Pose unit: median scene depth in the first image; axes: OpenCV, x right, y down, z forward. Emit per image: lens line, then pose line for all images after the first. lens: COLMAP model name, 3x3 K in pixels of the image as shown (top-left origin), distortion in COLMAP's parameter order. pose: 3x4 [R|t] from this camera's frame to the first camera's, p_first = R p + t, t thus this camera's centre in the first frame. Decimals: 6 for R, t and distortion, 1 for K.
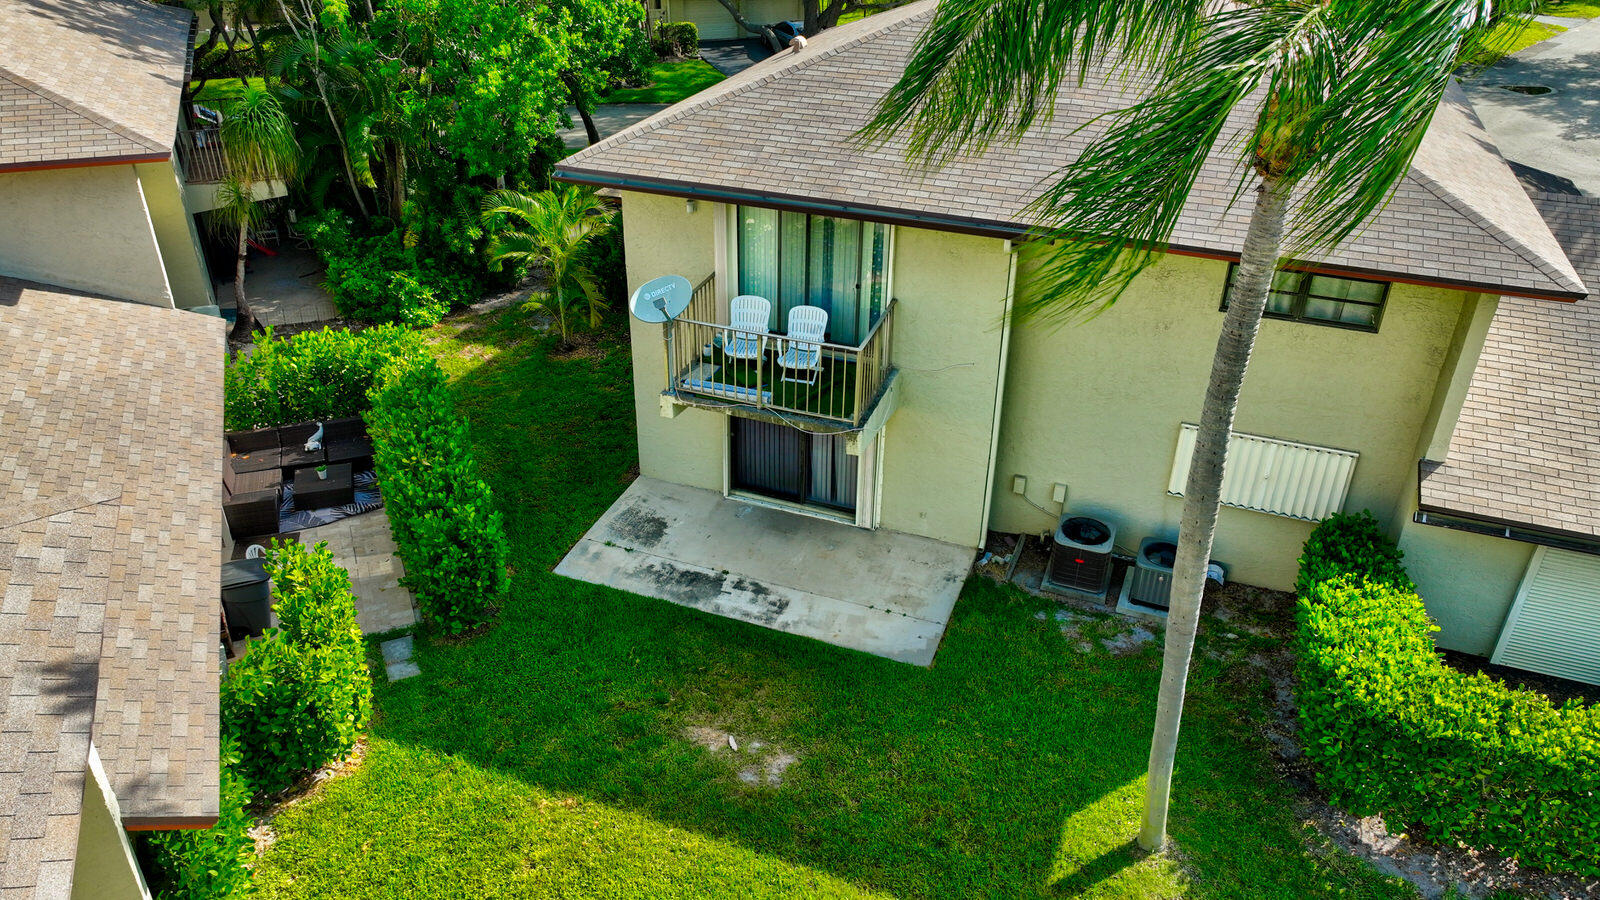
lens RADIAL K [[1119.6, 0, 800.0], [0, 1119.6, 450.0], [0, 0, 1]] dist [0.001141, 0.005116]
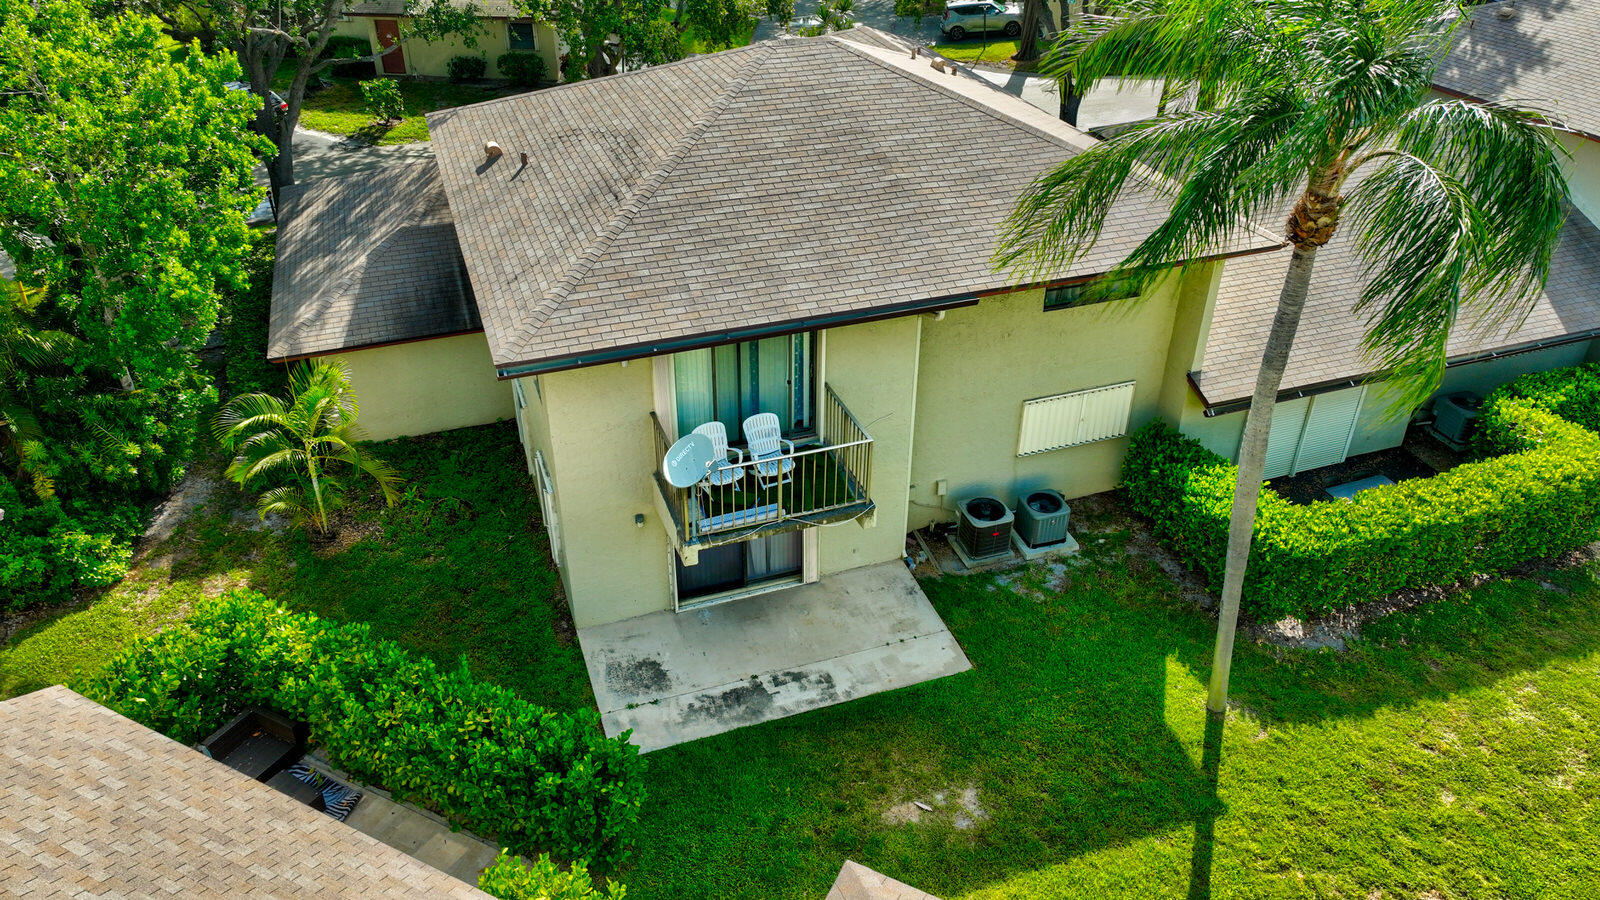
lens RADIAL K [[1119.6, 0, 800.0], [0, 1119.6, 450.0], [0, 0, 1]] dist [0.001141, 0.005116]
pose [[0.767118, -0.356209, 0.533522, -0.540144], [0.326087, 0.932731, 0.153882, -0.247223], [-0.552446, 0.055929, 0.831670, 0.092934]]
